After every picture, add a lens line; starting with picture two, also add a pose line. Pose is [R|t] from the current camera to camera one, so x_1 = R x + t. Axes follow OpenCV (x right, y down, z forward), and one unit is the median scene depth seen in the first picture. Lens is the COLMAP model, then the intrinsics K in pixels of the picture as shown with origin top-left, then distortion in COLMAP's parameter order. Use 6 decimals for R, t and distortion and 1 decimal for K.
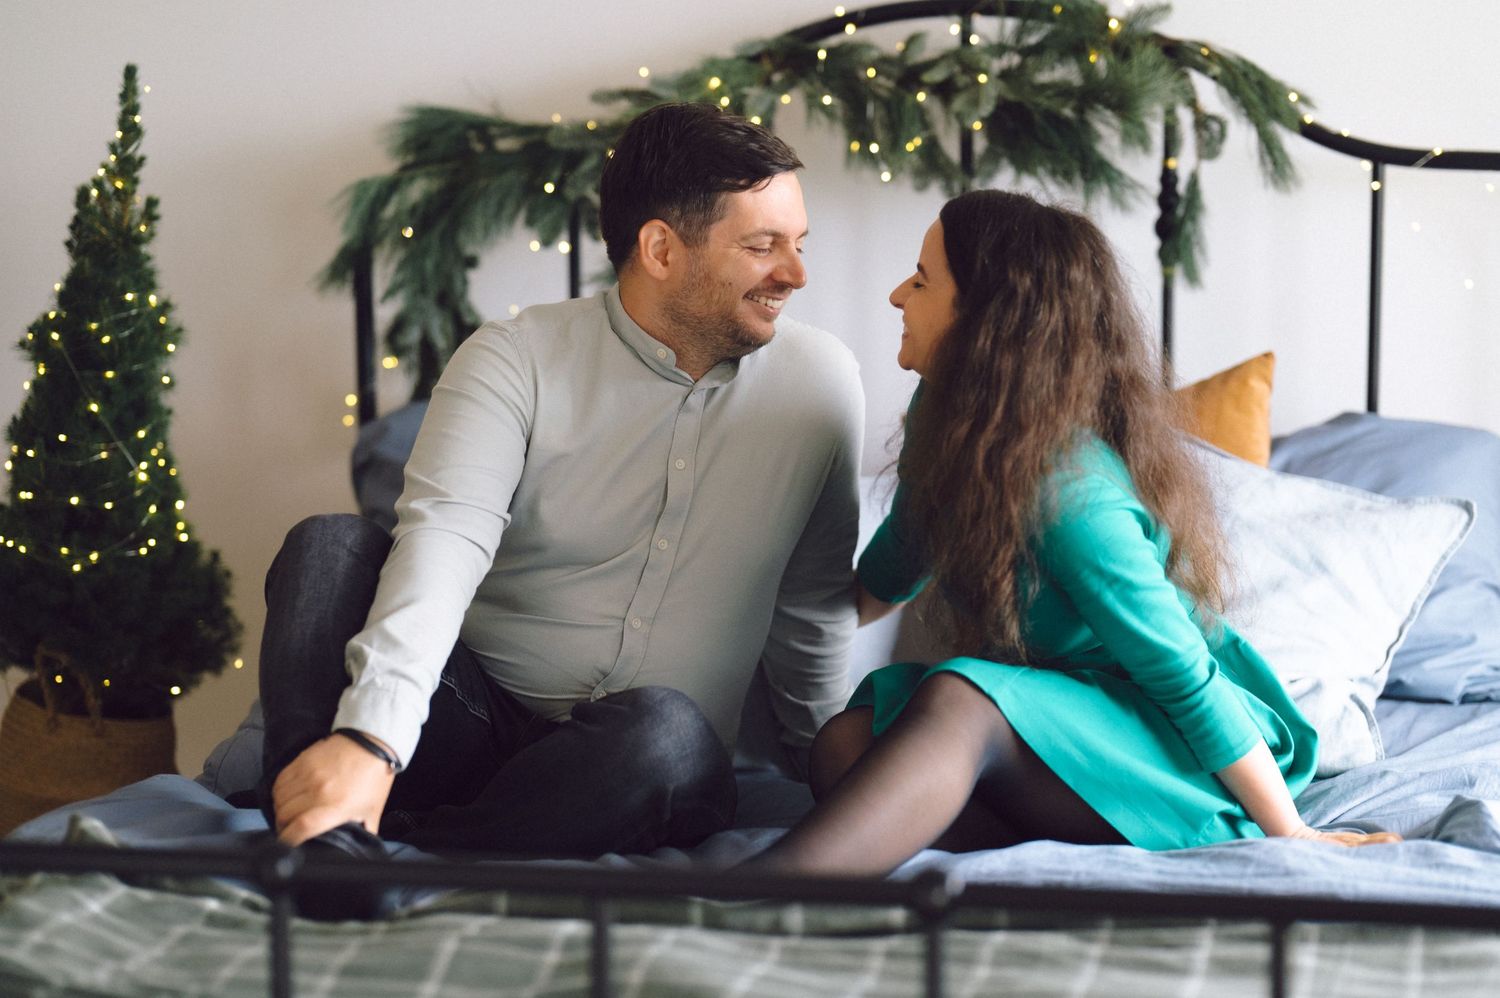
lens RADIAL K [[3764.6, 0, 750.0], [0, 3764.6, 499.0], [0, 0, 1]] dist [-0.023262, 0.608224]
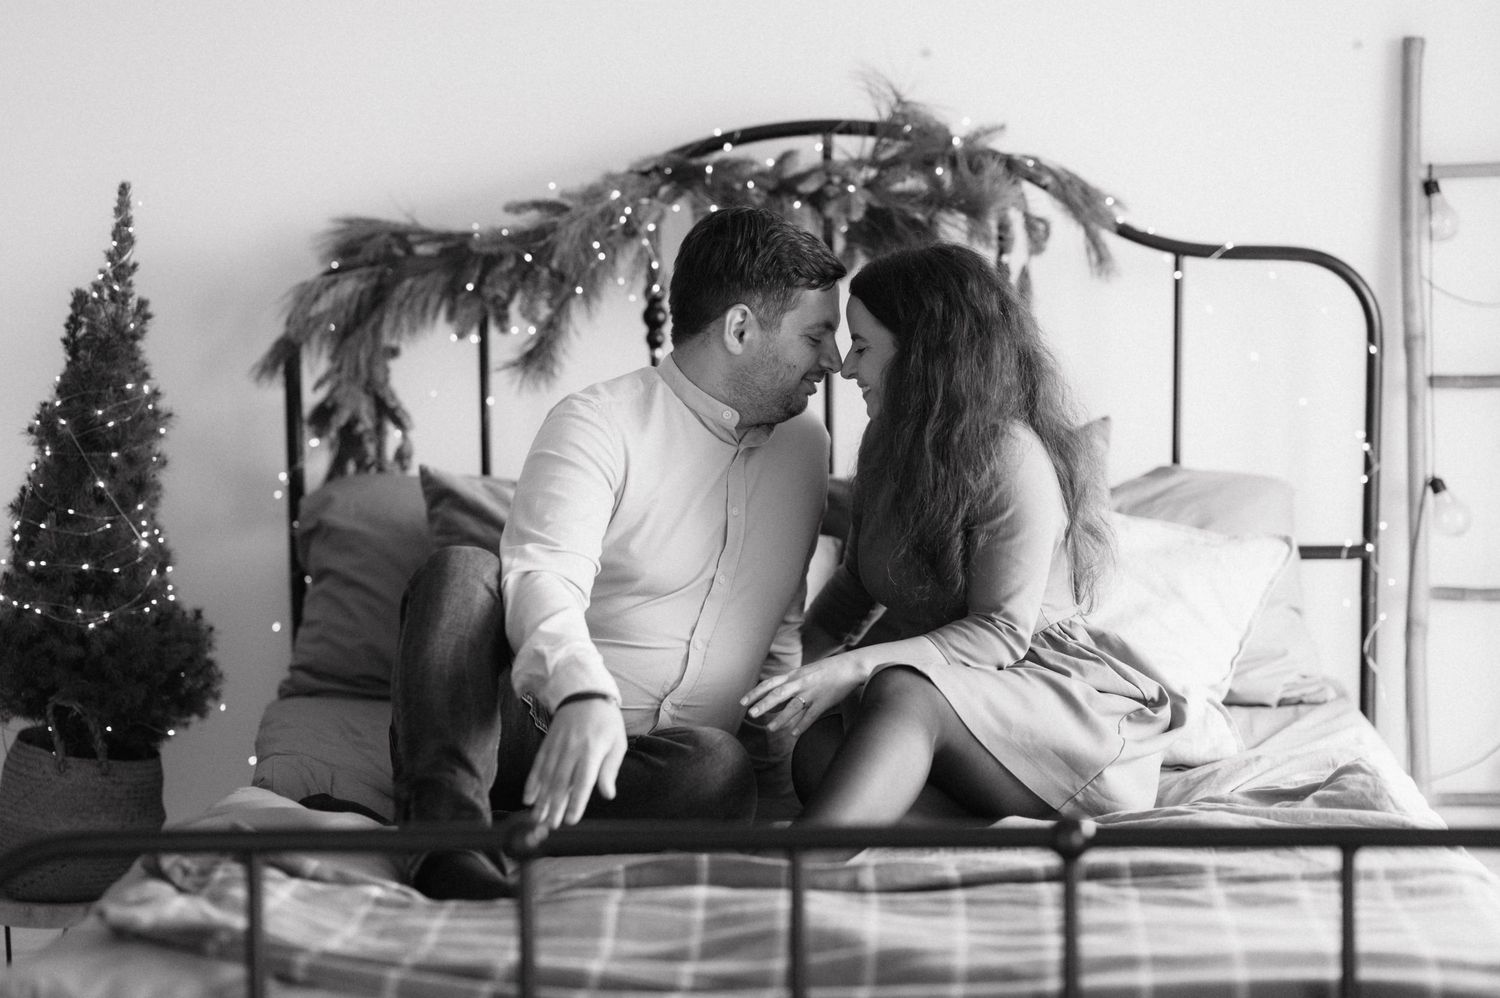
lens RADIAL K [[3624.1, 0, 750.0], [0, 3624.1, 499.0], [0, 0, 1]] dist [0.206877, 0.078903]
pose [[0.988239, -0.022653, 0.151229, -0.144533], [0.026471, 0.999378, -0.023281, 0.010679], [-0.150608, 0.027011, 0.988225, -0.113112]]
